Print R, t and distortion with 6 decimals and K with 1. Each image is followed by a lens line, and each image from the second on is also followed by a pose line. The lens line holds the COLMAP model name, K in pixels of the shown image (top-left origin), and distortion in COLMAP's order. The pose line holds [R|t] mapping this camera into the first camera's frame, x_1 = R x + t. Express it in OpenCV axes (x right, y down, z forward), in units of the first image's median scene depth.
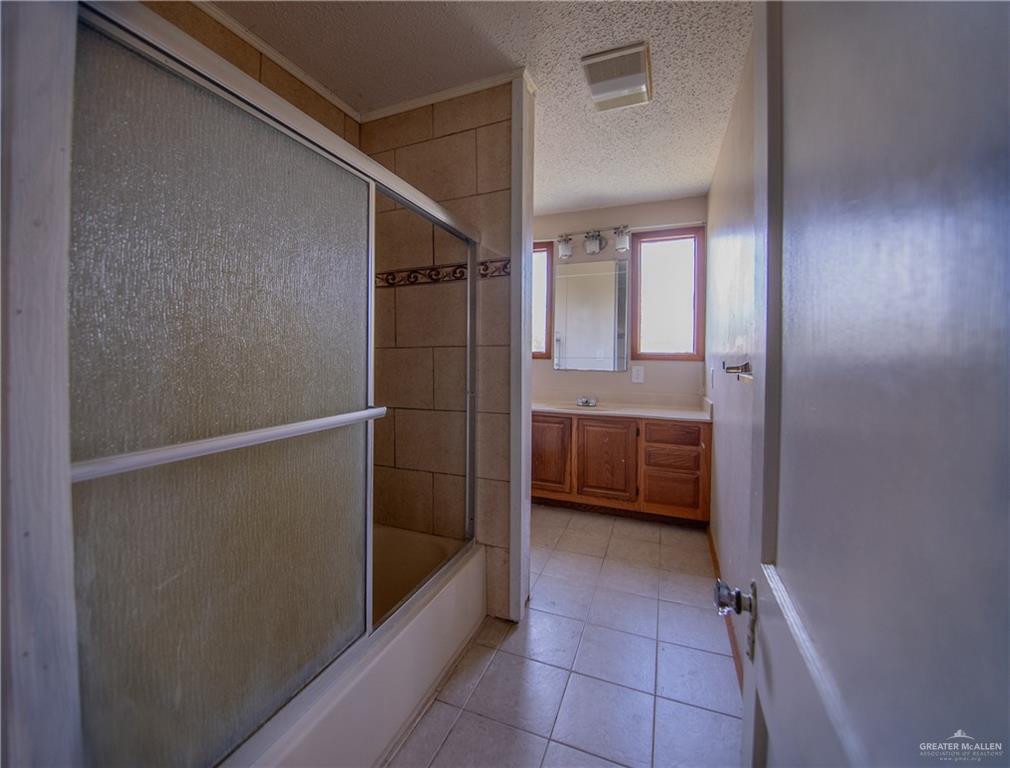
lens RADIAL K [[401.8, 0, 505.0], [0, 401.8, 384.0], [0, 0, 1]] dist [-0.002847, -0.005486]
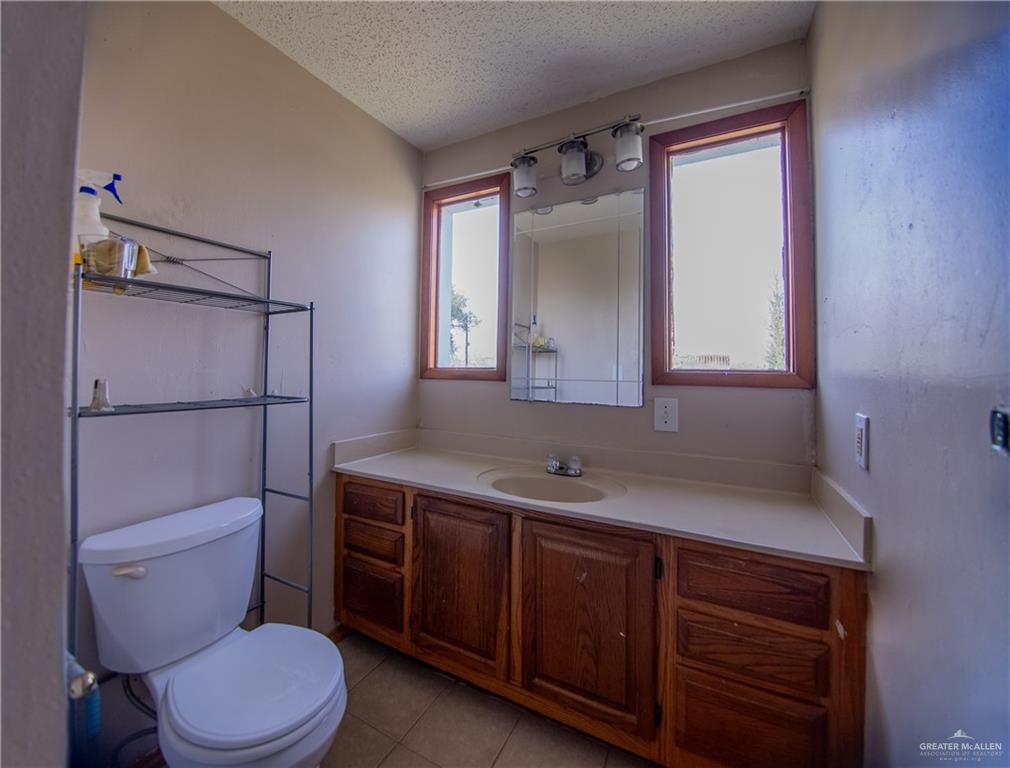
lens RADIAL K [[401.8, 0, 505.0], [0, 401.8, 384.0], [0, 0, 1]] dist [-0.002847, -0.005486]
pose [[0.994462, 0.001441, -0.105086, 0.206009], [-0.005159, 0.999370, -0.035118, -0.047502], [0.104969, 0.035465, 0.993843, 0.538654]]
